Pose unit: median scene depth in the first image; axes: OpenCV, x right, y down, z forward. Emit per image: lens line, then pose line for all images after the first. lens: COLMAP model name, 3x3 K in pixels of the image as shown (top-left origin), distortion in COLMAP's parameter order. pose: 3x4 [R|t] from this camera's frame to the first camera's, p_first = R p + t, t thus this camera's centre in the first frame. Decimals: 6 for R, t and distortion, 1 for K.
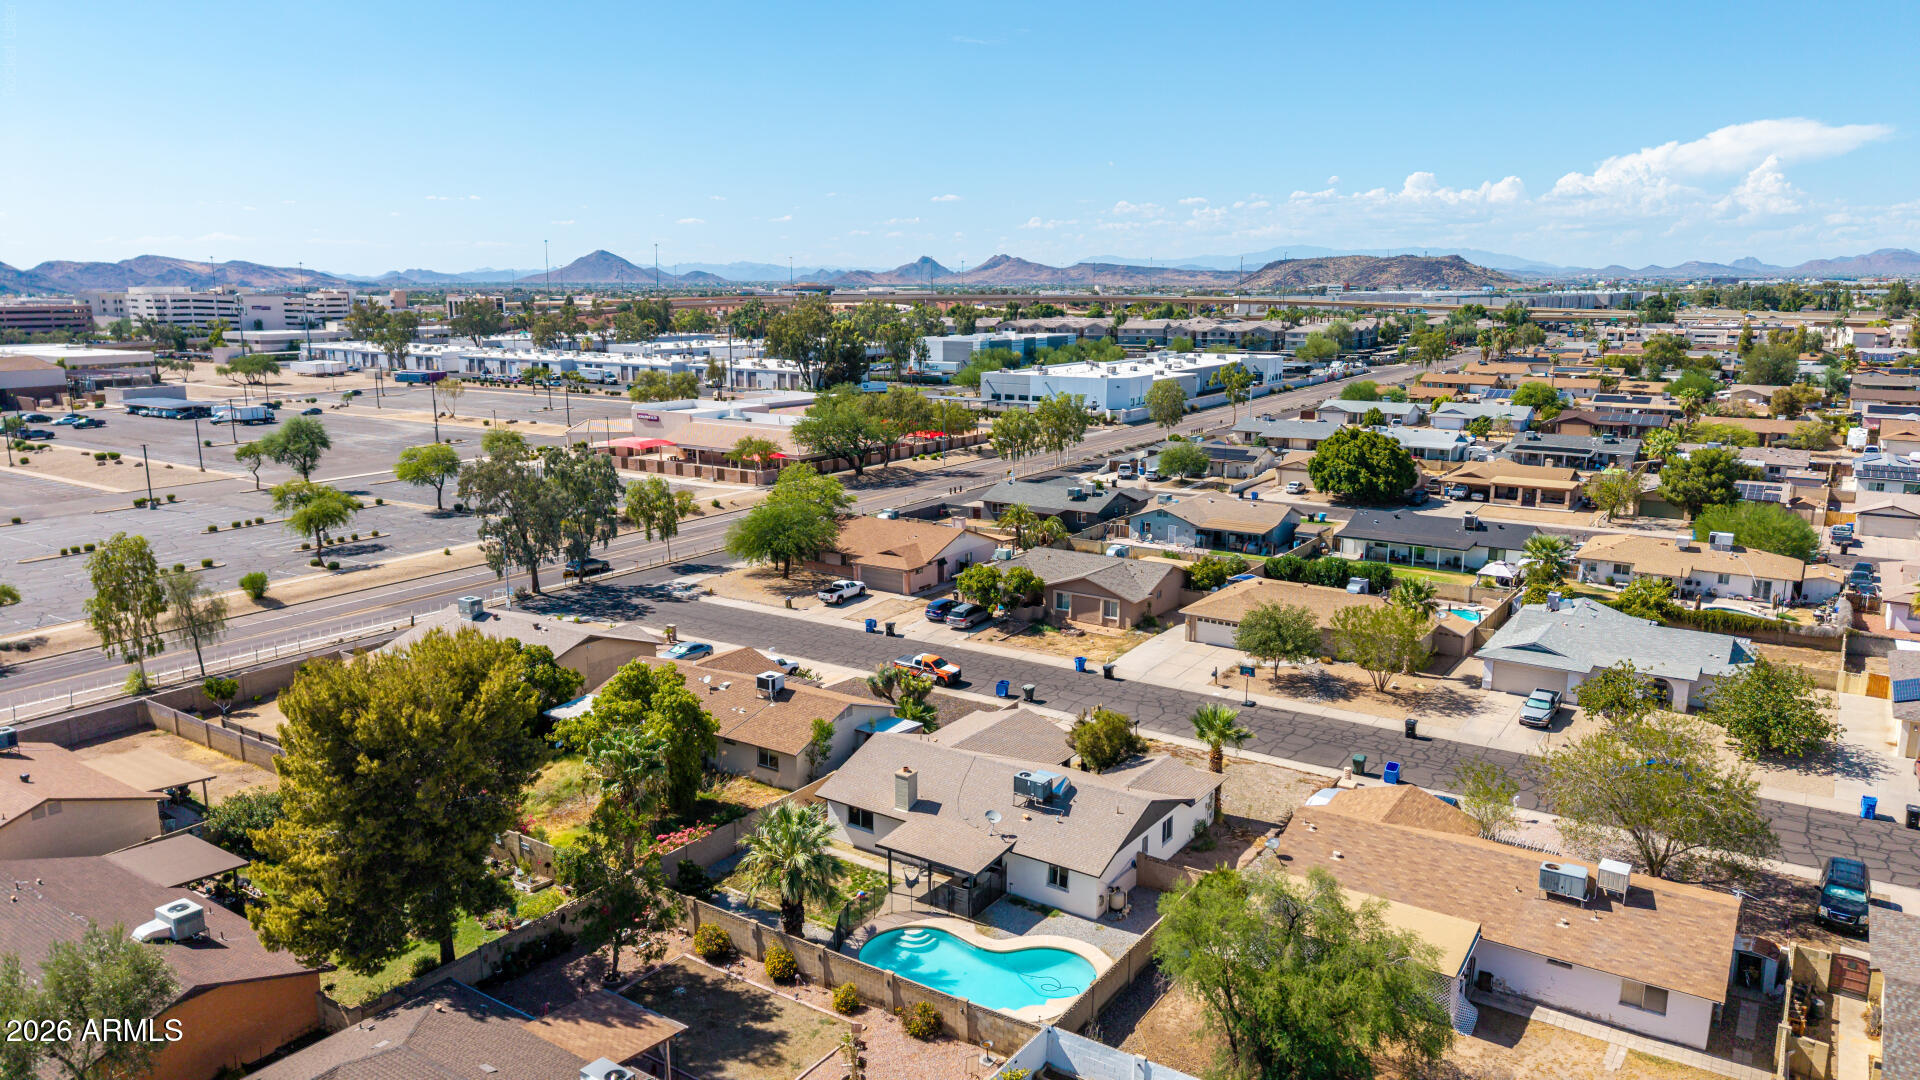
lens RADIAL K [[1289.9, 0, 966.5], [0, 1289.9, 519.2], [0, 0, 1]] dist [0.044833, -0.056013]
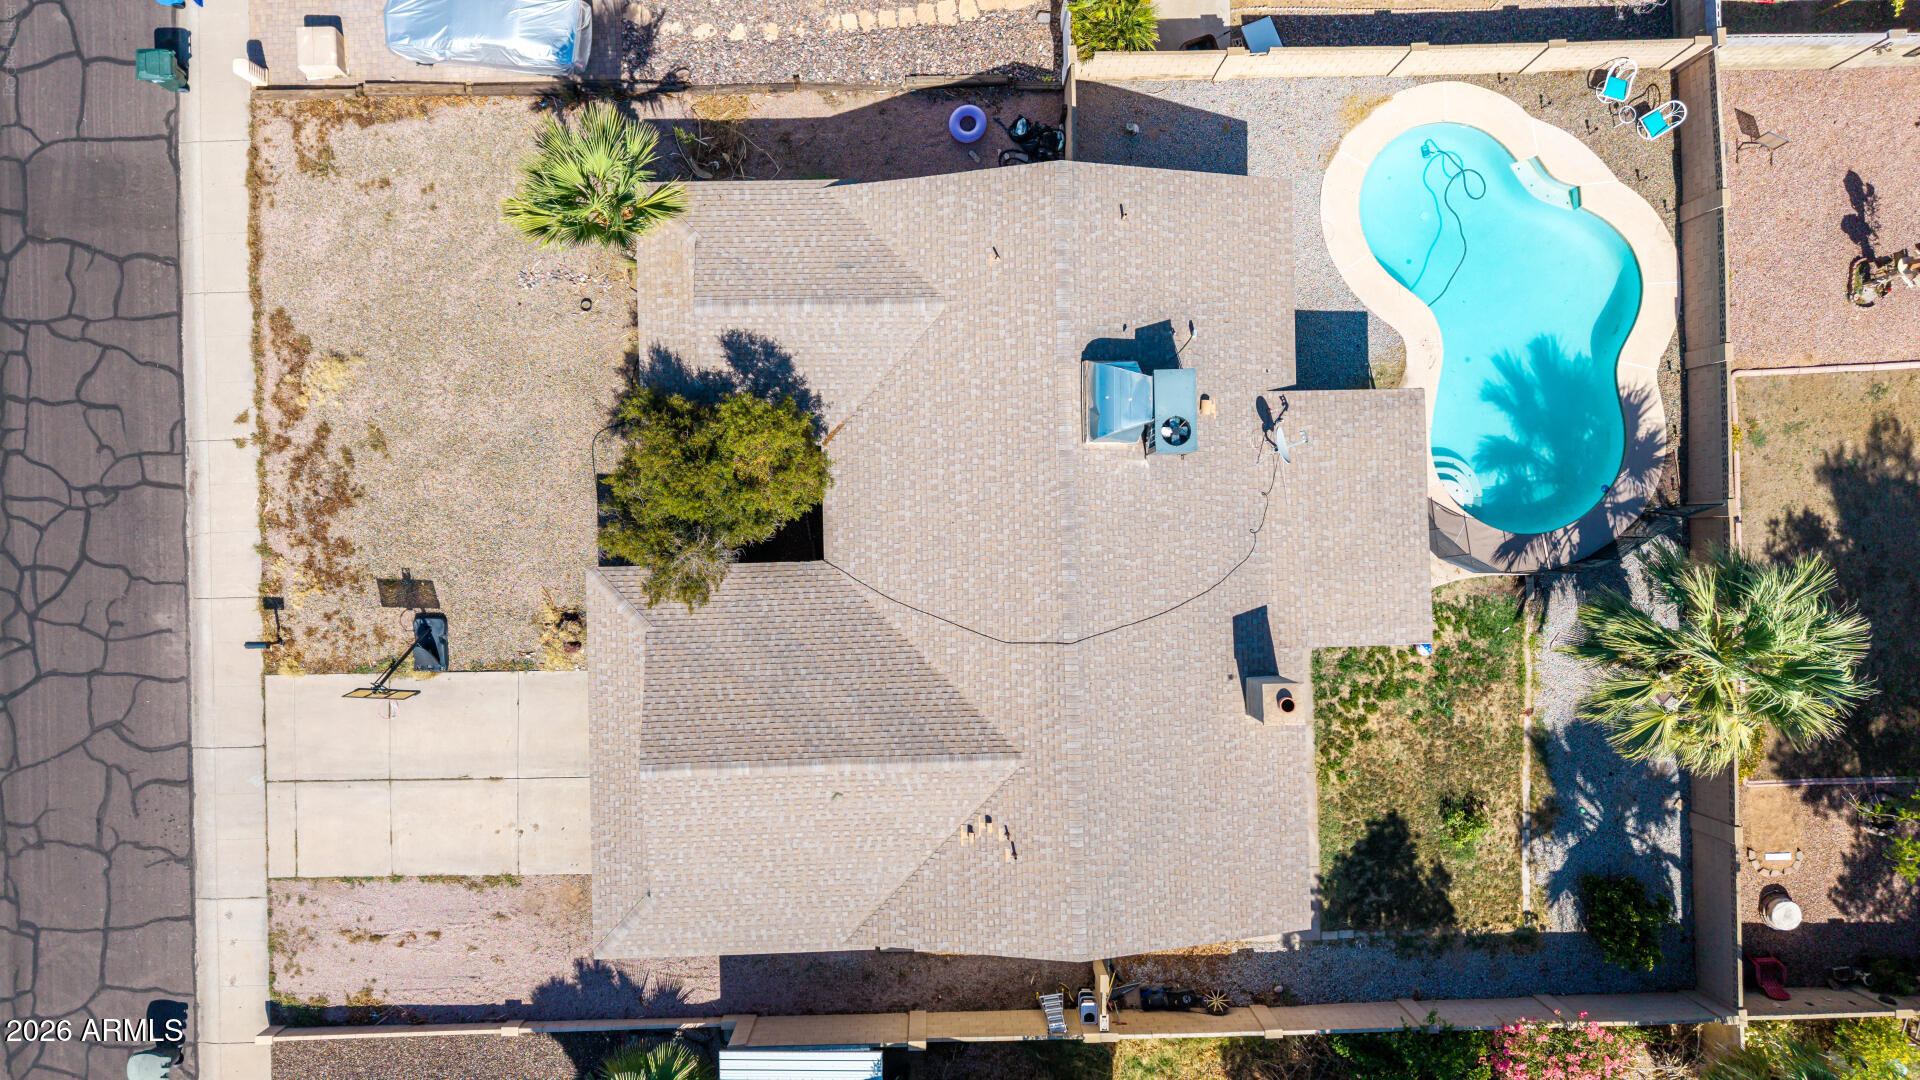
lens RADIAL K [[1289.9, 0, 959.1], [0, 1289.9, 559.4], [0, 0, 1]] dist [0.044833, -0.056013]
pose [[-0.576005, -0.817417, -0.006923, 0.036480], [0.130784, -0.100511, 0.986303, -0.151174], [-0.806917, 0.567210, 0.164800, 0.673936]]
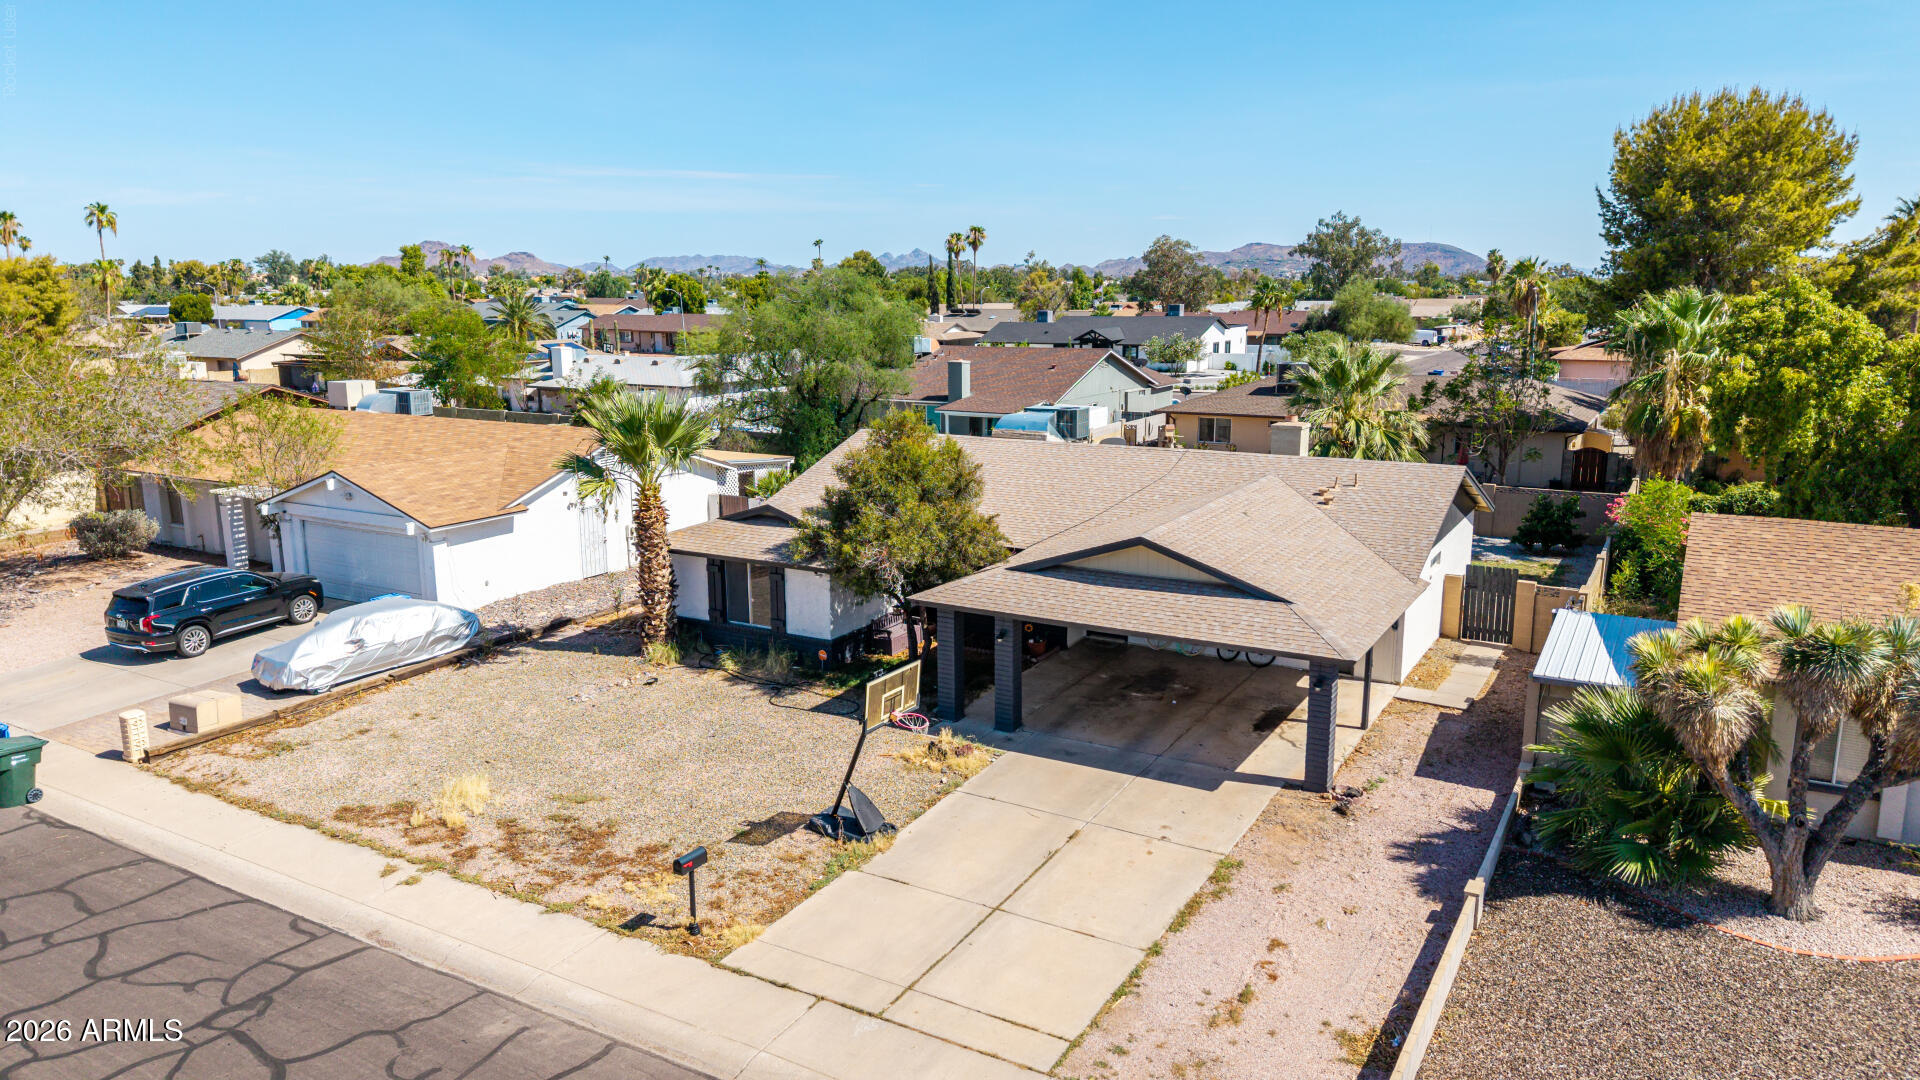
lens RADIAL K [[1289.9, 0, 955.1], [0, 1289.9, 553.5], [0, 0, 1]] dist [0.044833, -0.056013]
pose [[-0.998047, 0.018898, -0.059538, 0.088095], [-0.005329, 0.923907, 0.382580, 0.025301], [0.062238, 0.382150, -0.922002, 1.034336]]
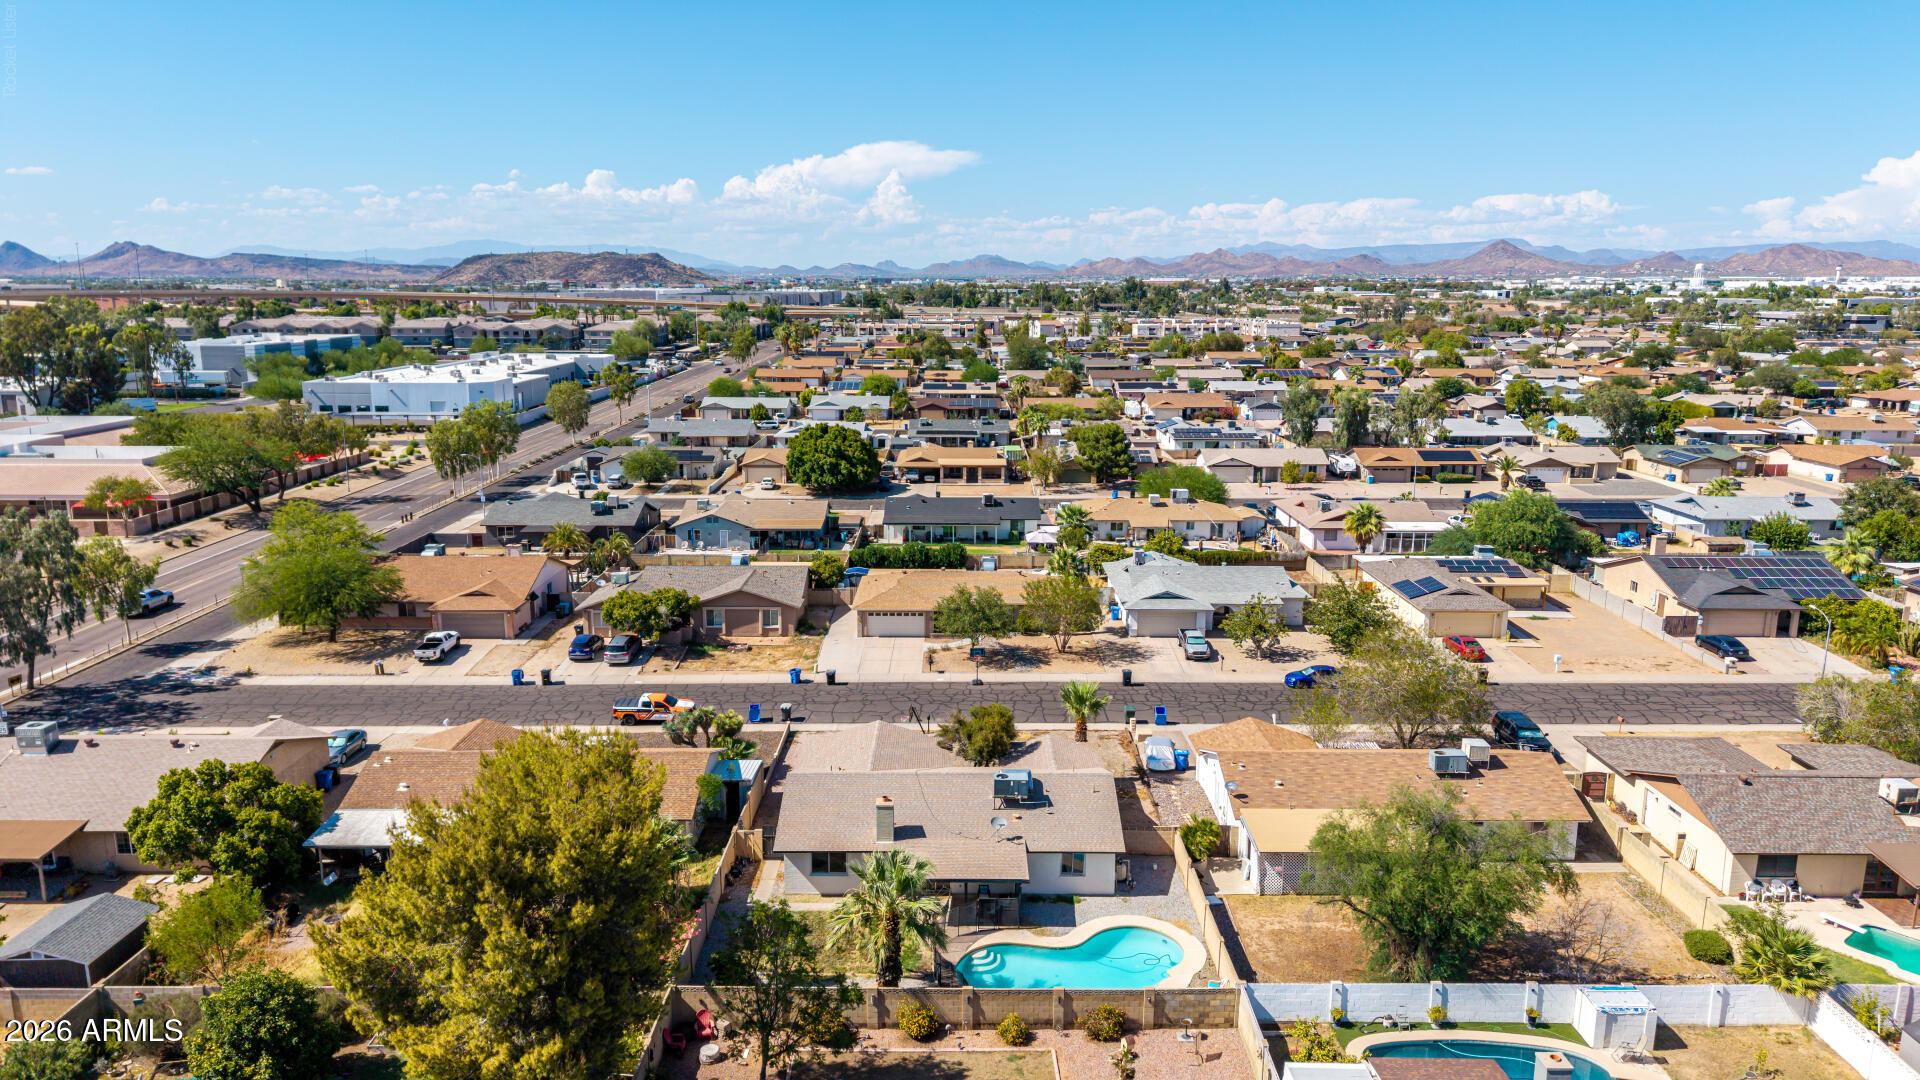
lens RADIAL K [[1289.9, 0, 977.7], [0, 1289.9, 536.2], [0, 0, 1]] dist [0.044833, -0.056013]
pose [[0.823005, -0.105765, 0.558101, -0.342200], [0.097124, 0.994246, 0.045194, -0.024313], [-0.559669, 0.017010, 0.828542, 0.114456]]
